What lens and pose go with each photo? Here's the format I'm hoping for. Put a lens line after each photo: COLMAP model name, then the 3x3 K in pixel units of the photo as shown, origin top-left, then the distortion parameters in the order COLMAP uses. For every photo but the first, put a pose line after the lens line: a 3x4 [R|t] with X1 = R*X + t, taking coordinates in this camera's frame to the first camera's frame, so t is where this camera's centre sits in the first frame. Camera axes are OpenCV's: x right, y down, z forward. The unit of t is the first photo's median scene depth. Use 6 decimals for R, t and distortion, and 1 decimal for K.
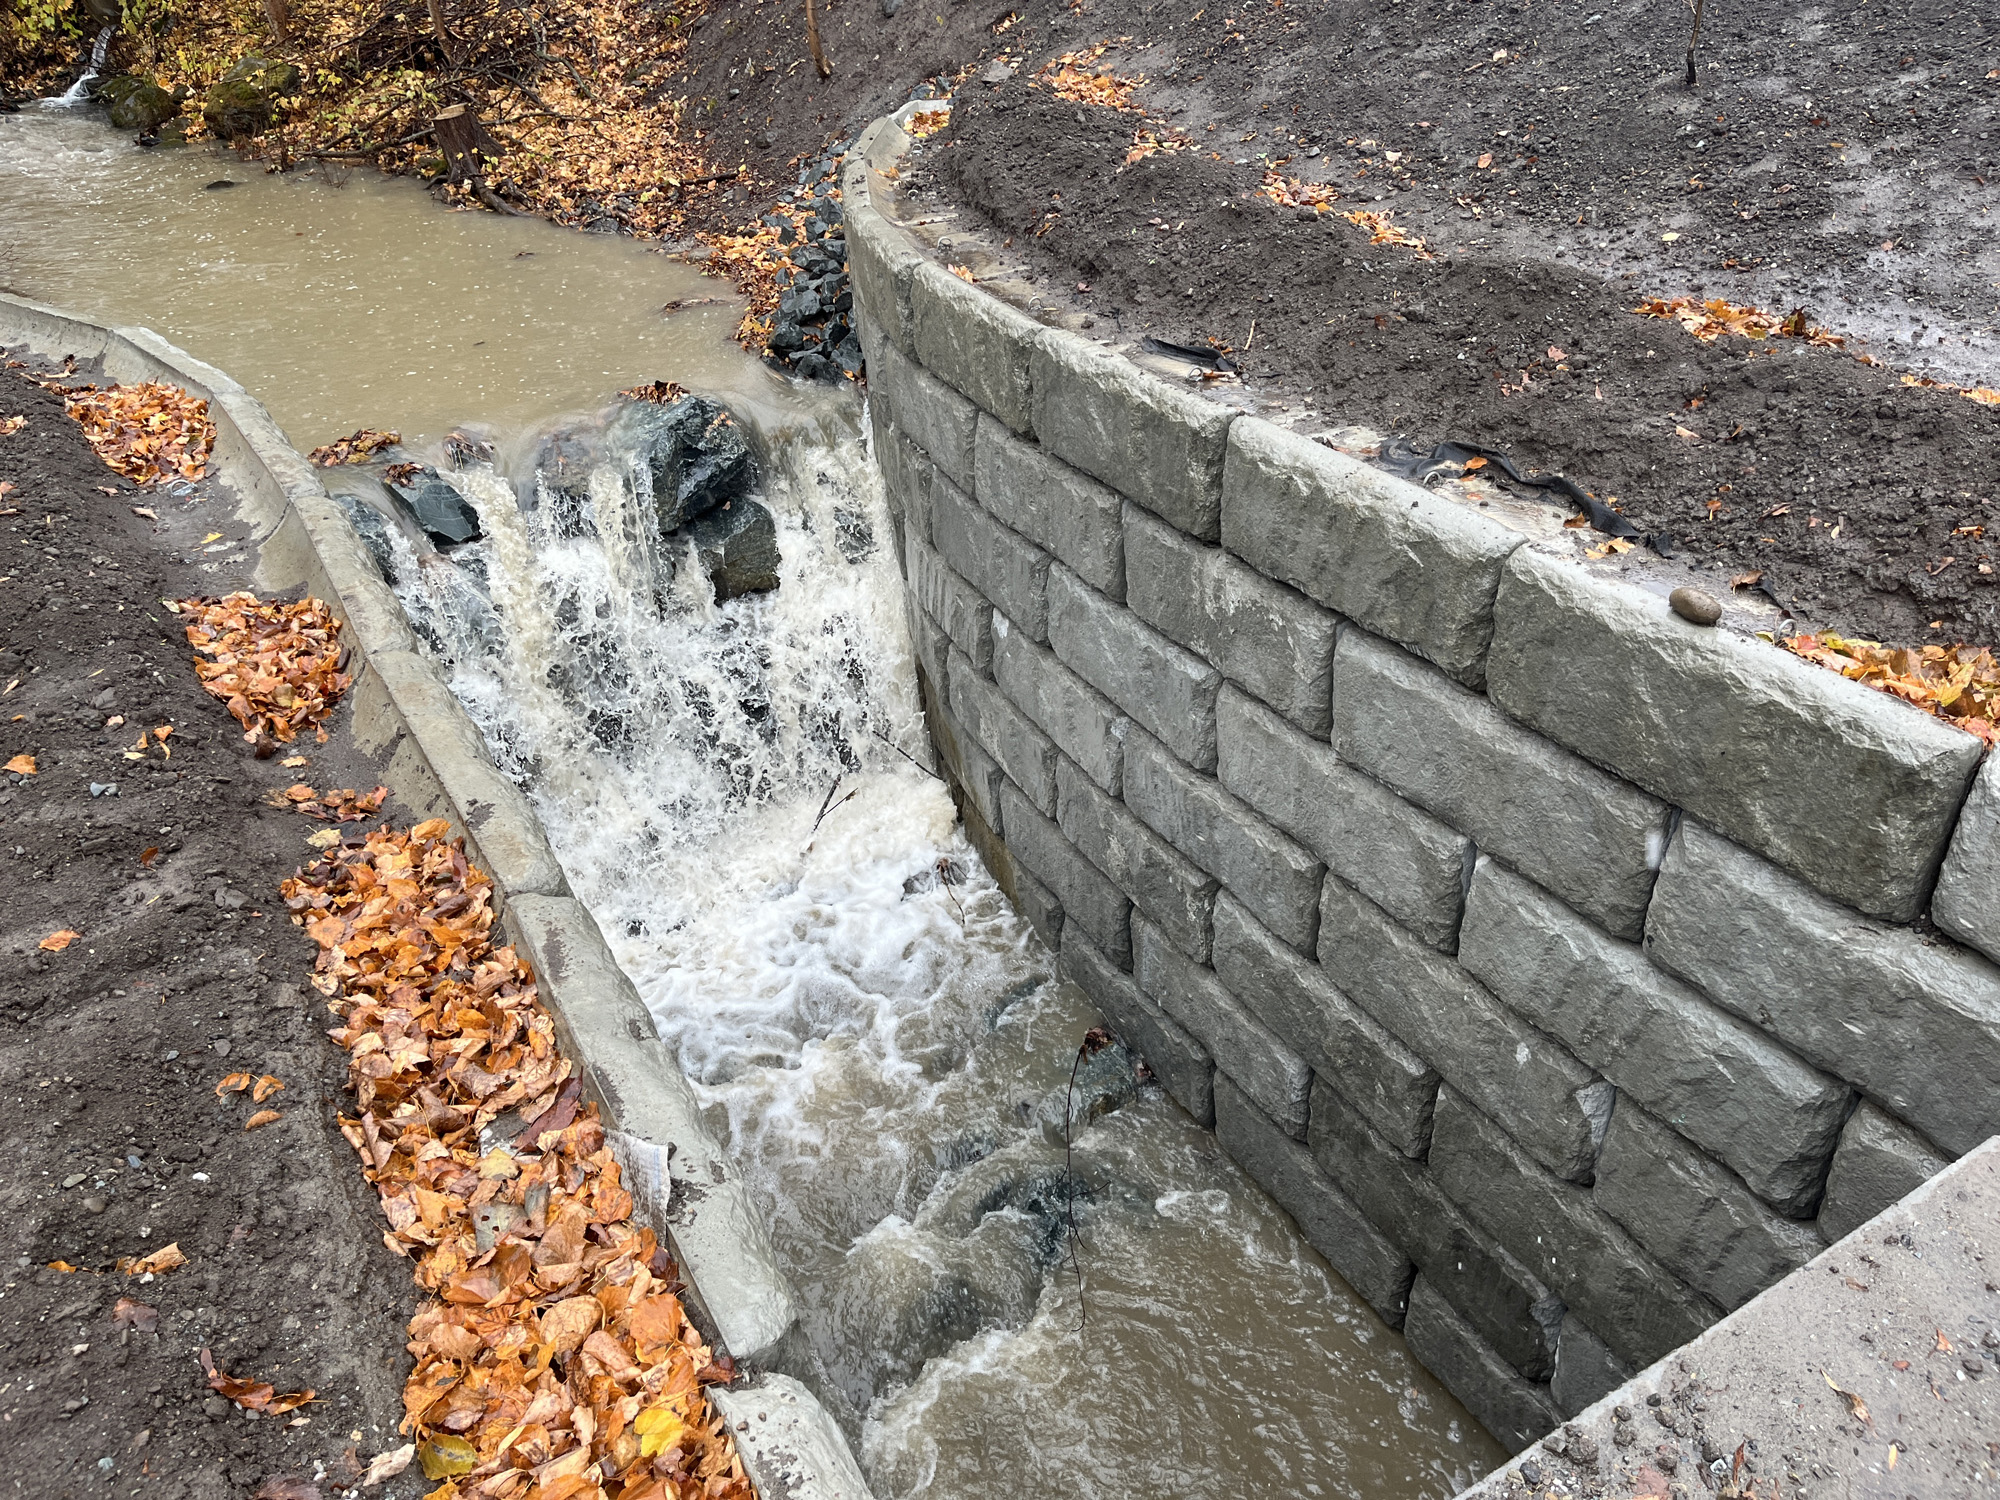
lens RADIAL K [[1518.0, 0, 1007.9], [0, 1518.0, 746.8], [0, 0, 1]] dist [0.048800, -0.056617]
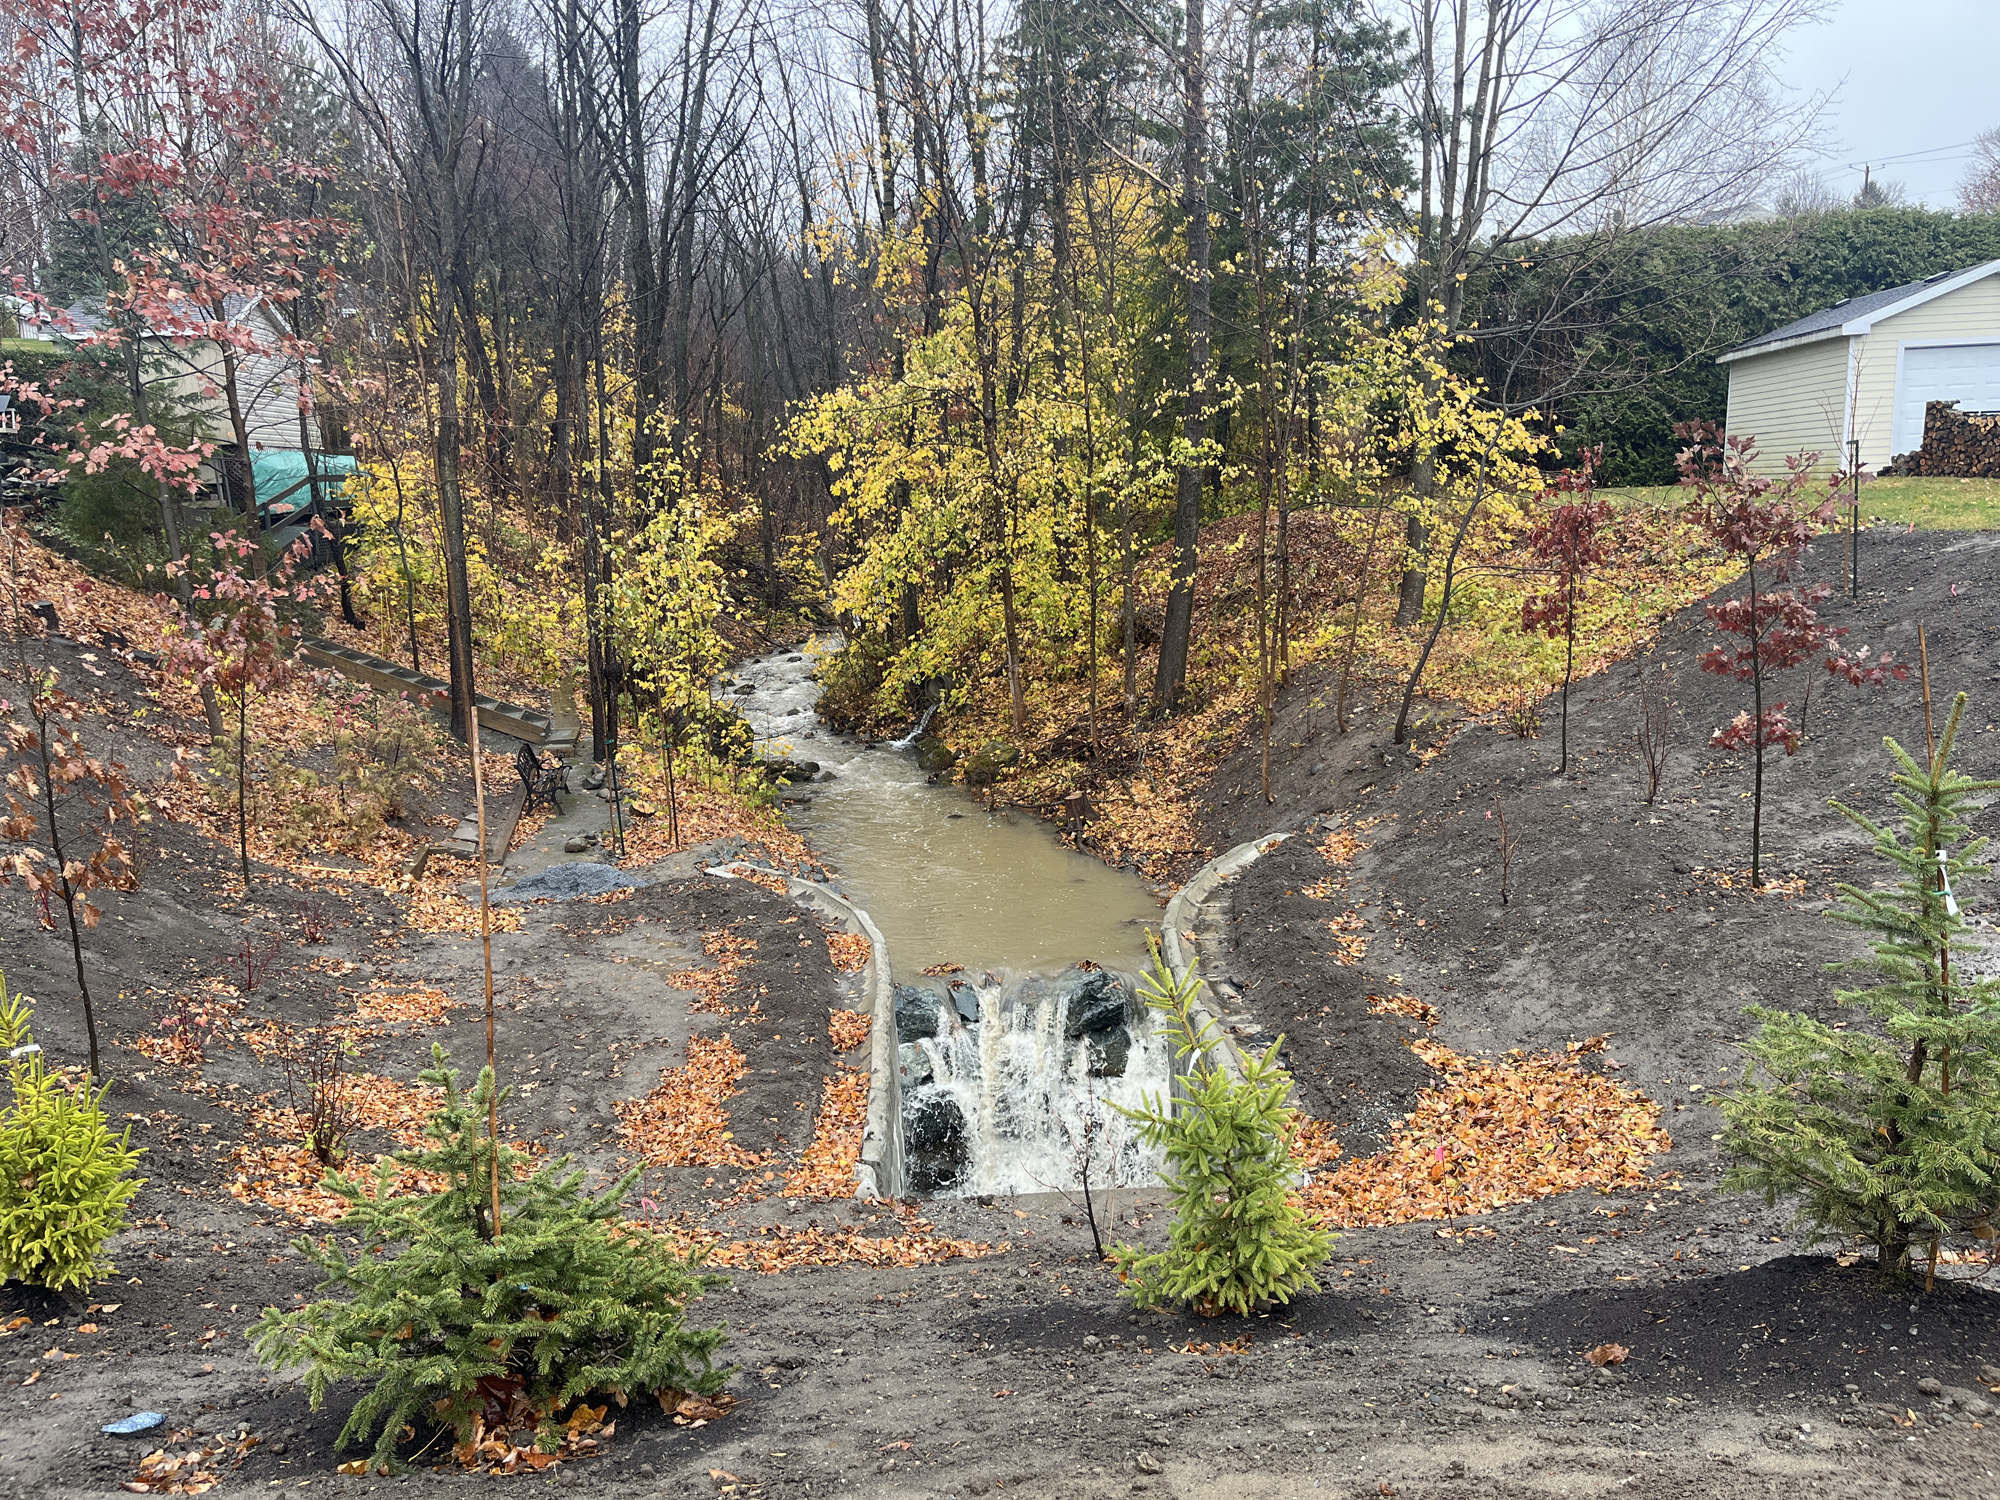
lens RADIAL K [[1518.0, 0, 994.7], [0, 1518.0, 737.9], [0, 0, 1]] dist [0.048800, -0.056617]
pose [[0.884364, 0.085447, -0.458912, 0.553788], [-0.247628, 0.919249, -0.306041, 0.130032], [0.395704, 0.384291, 0.834110, -0.818574]]
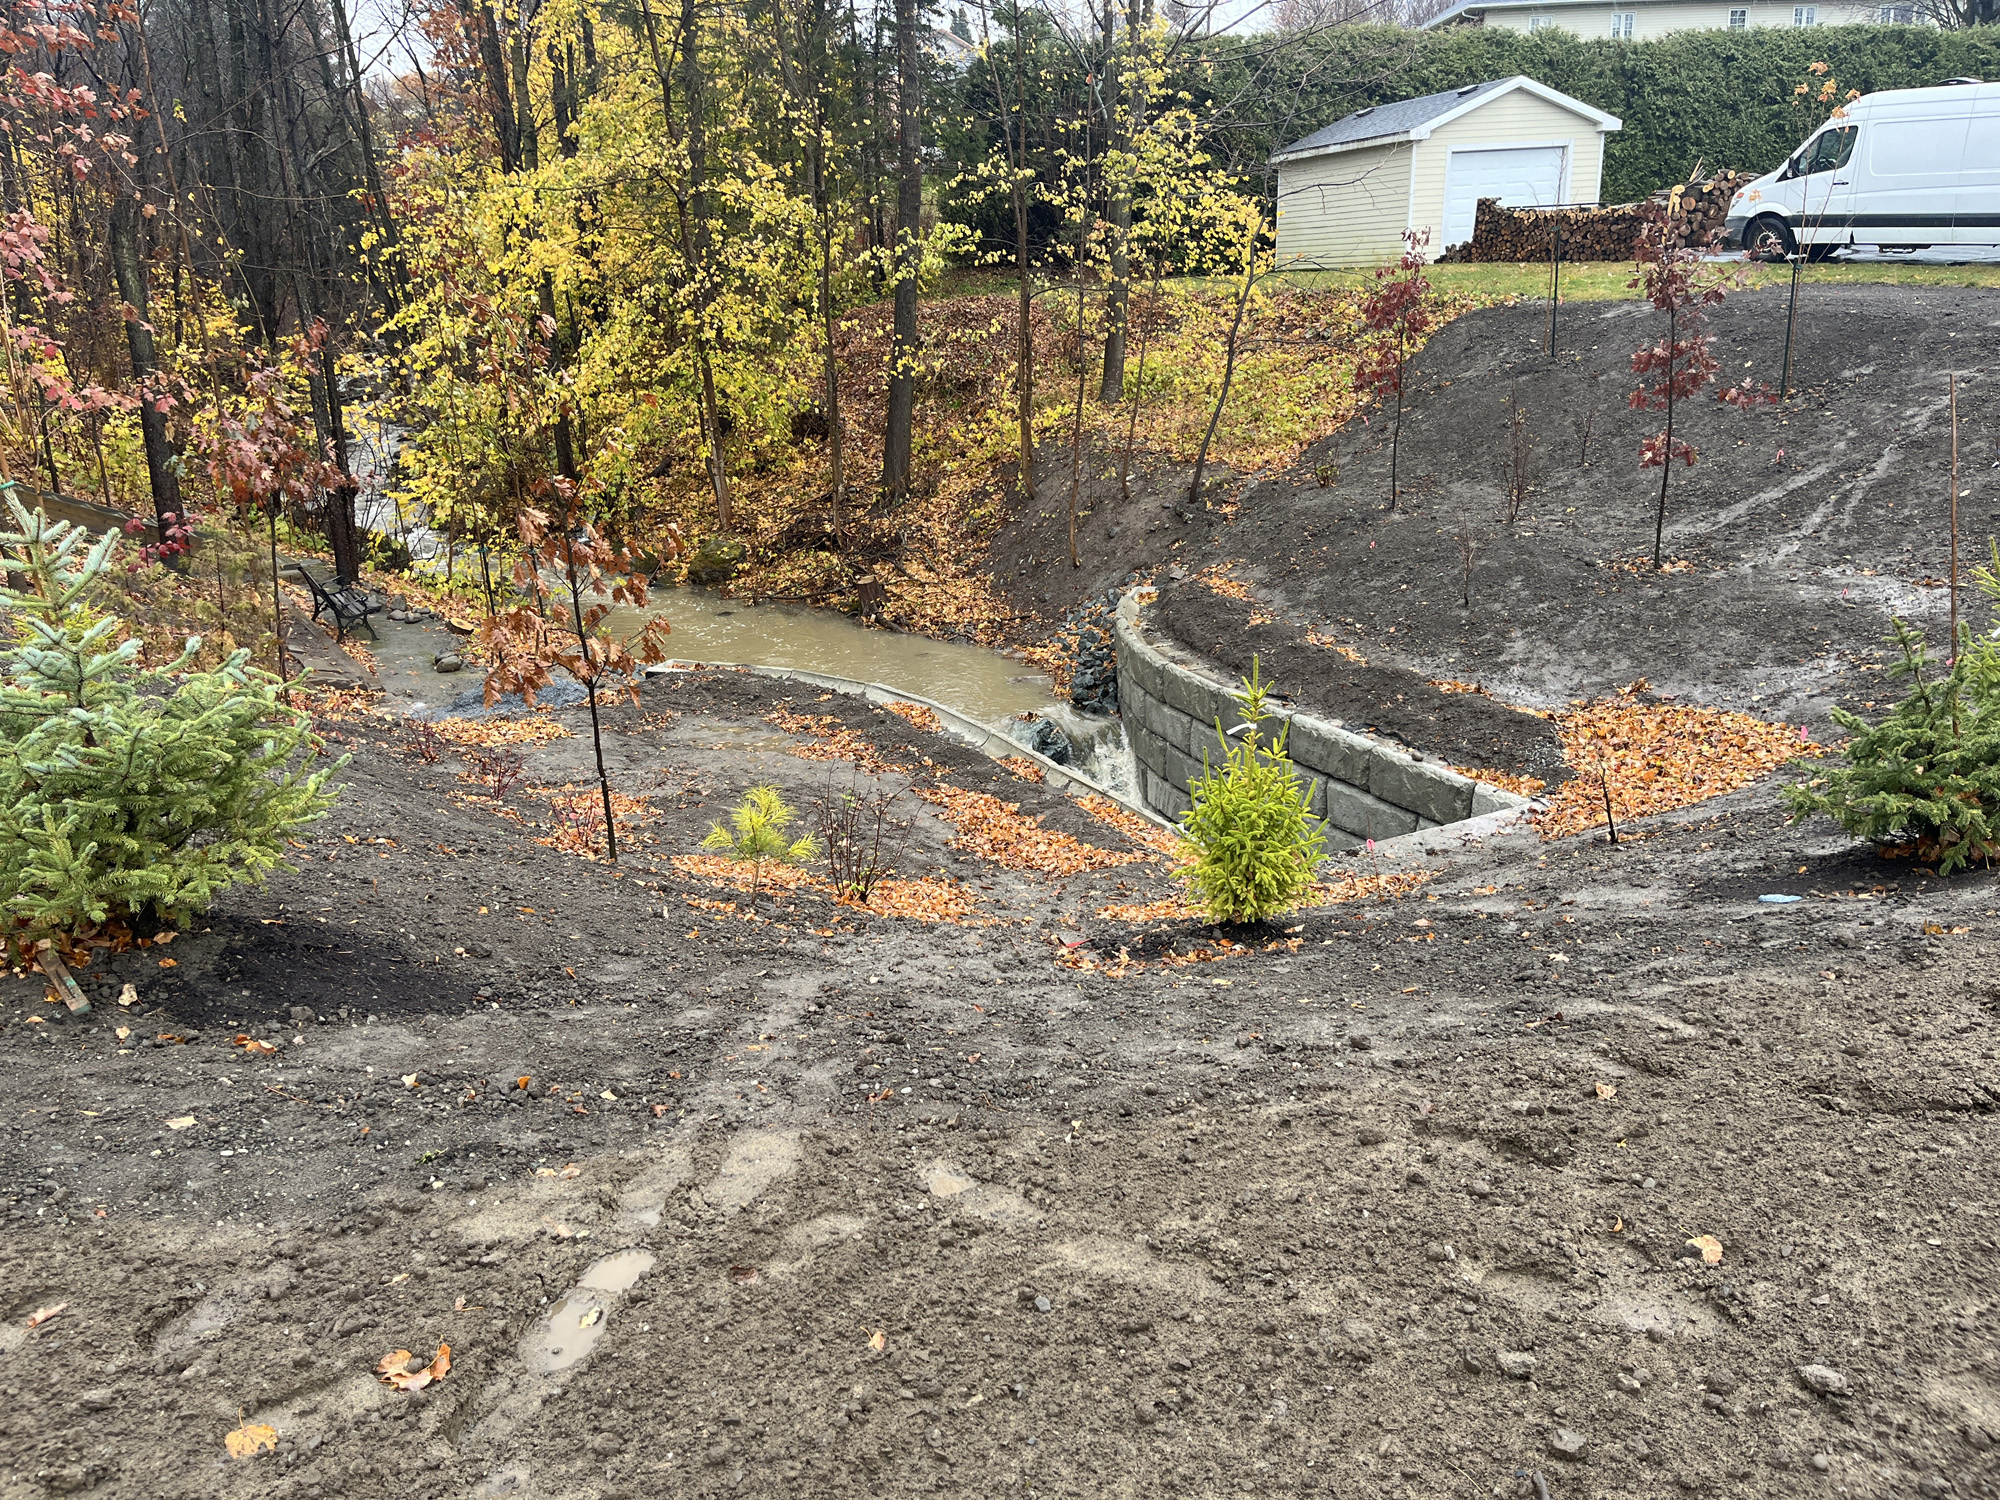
lens RADIAL K [[1518.0, 0, 999.2], [0, 1518.0, 754.4], [0, 0, 1]] dist [0.048800, -0.056617]
pose [[0.998037, 0.021208, -0.058934, -0.145795], [-0.034785, 0.970159, -0.239960, 0.347095], [0.052087, 0.241539, 0.968992, -1.110666]]
